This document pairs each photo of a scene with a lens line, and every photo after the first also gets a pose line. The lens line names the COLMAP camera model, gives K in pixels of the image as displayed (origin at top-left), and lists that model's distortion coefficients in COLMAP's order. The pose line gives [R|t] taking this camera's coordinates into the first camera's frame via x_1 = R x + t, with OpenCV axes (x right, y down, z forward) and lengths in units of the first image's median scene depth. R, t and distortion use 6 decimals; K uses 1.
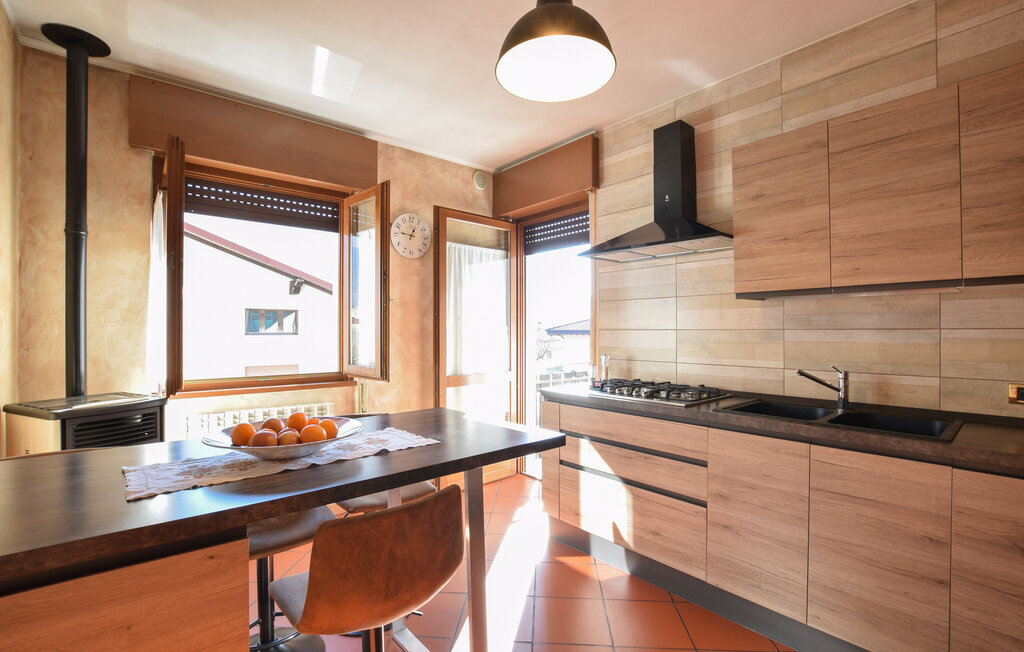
lens RADIAL K [[464.5, 0, 512.0], [0, 464.5, 326.0], [0, 0, 1]] dist [-0.019490, 0.000485]
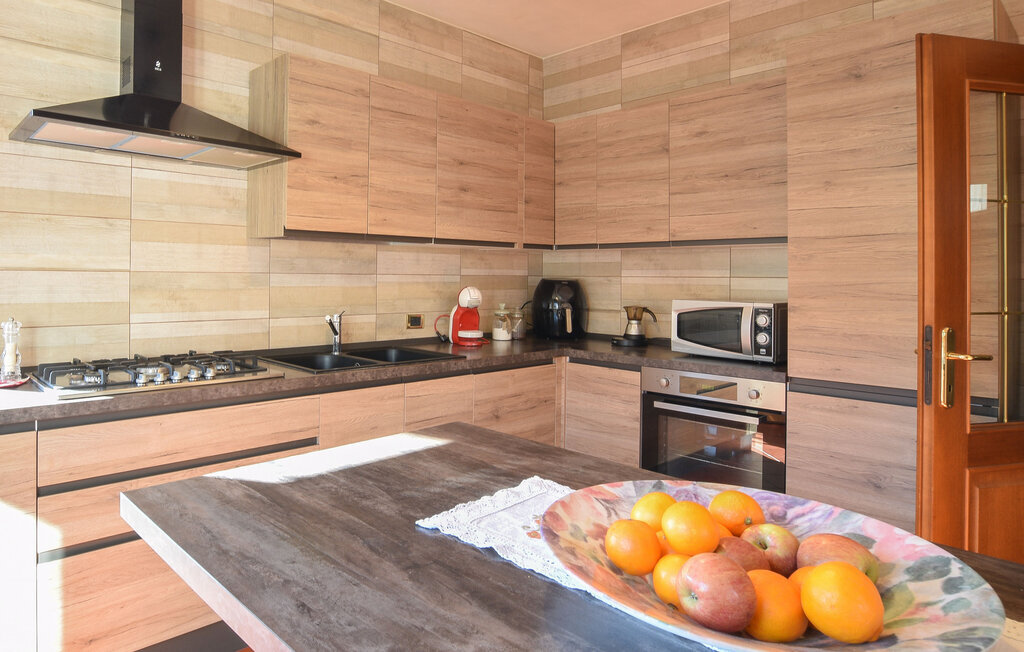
lens RADIAL K [[614.7, 0, 416.2], [0, 614.7, 269.5], [0, 0, 1]] dist [-0.040877, 0.000236]
pose [[-0.003608, 0.012206, 0.999919, -0.640455], [-0.020244, 0.999720, -0.012276, 0.010356], [-0.999789, -0.020286, -0.003360, 0.820214]]
